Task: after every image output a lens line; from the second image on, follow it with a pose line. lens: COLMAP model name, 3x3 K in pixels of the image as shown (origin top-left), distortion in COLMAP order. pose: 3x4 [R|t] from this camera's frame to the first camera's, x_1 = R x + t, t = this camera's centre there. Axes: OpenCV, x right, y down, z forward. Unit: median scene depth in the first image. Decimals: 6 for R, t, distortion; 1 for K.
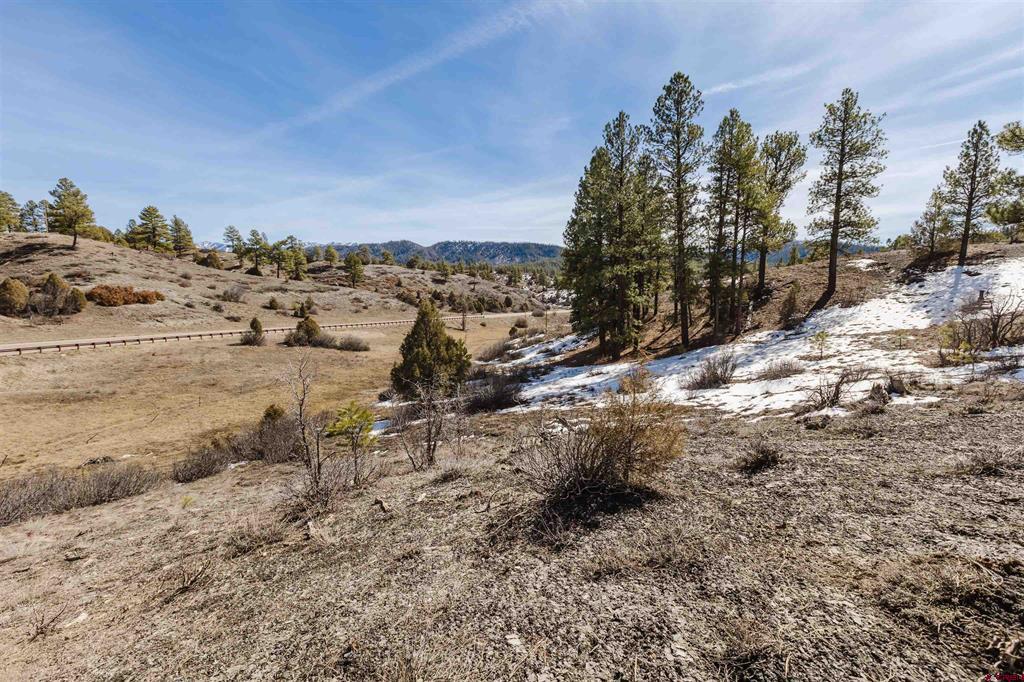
lens RADIAL K [[459.4, 0, 506.6], [0, 459.4, 339.5], [0, 0, 1]] dist [0.005595, -0.002126]
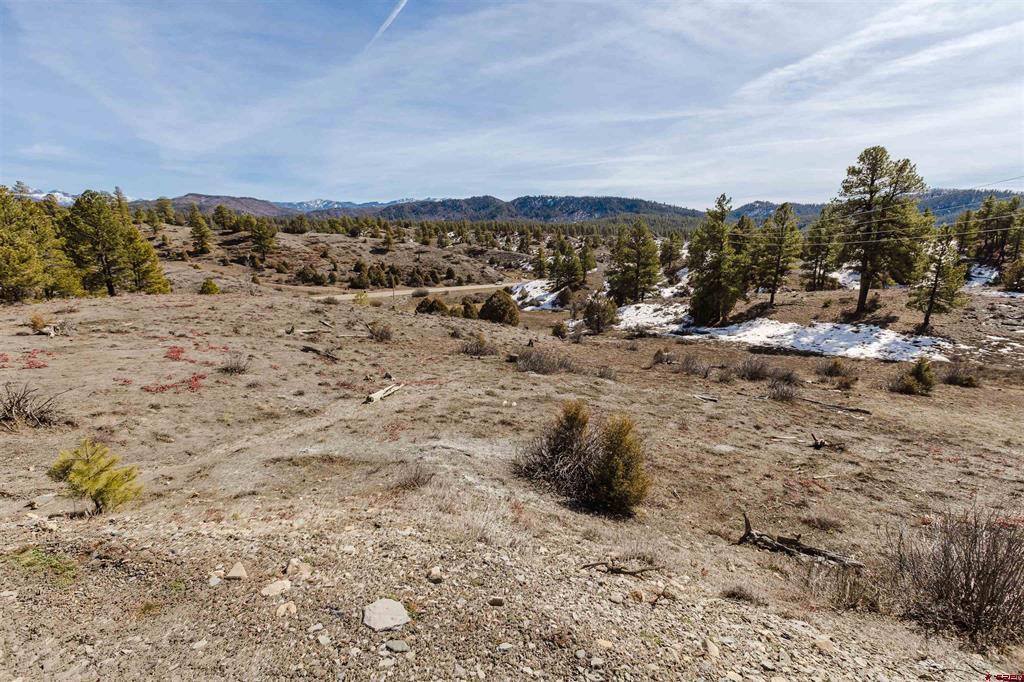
lens RADIAL K [[459.4, 0, 504.5], [0, 459.4, 321.8], [0, 0, 1]] dist [0.005595, -0.002126]
pose [[0.974799, 0.048867, -0.217668, 1.407180], [-0.035607, 0.997287, 0.064433, -0.199752], [0.220226, -0.055058, 0.973894, 0.397712]]
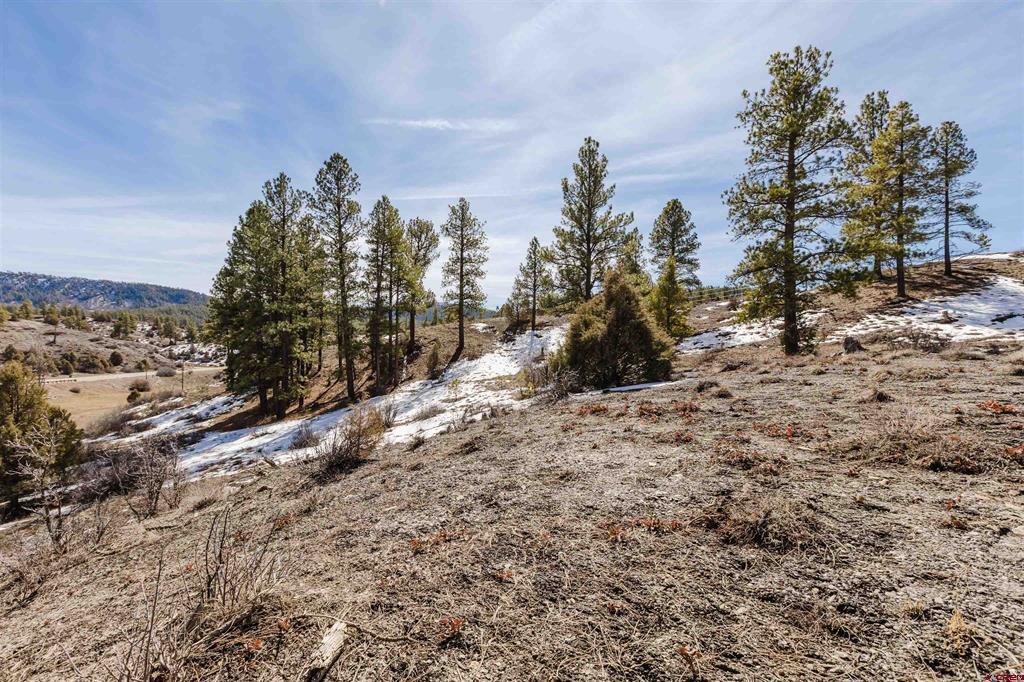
lens RADIAL K [[459.4, 0, 511.7], [0, 459.4, 341.7], [0, 0, 1]] dist [0.005595, -0.002126]
pose [[0.752056, 0.010595, 0.659014, -0.030928], [0.063776, 0.994009, -0.088761, 0.000724], [-0.656006, 0.108783, 0.746875, -0.048024]]
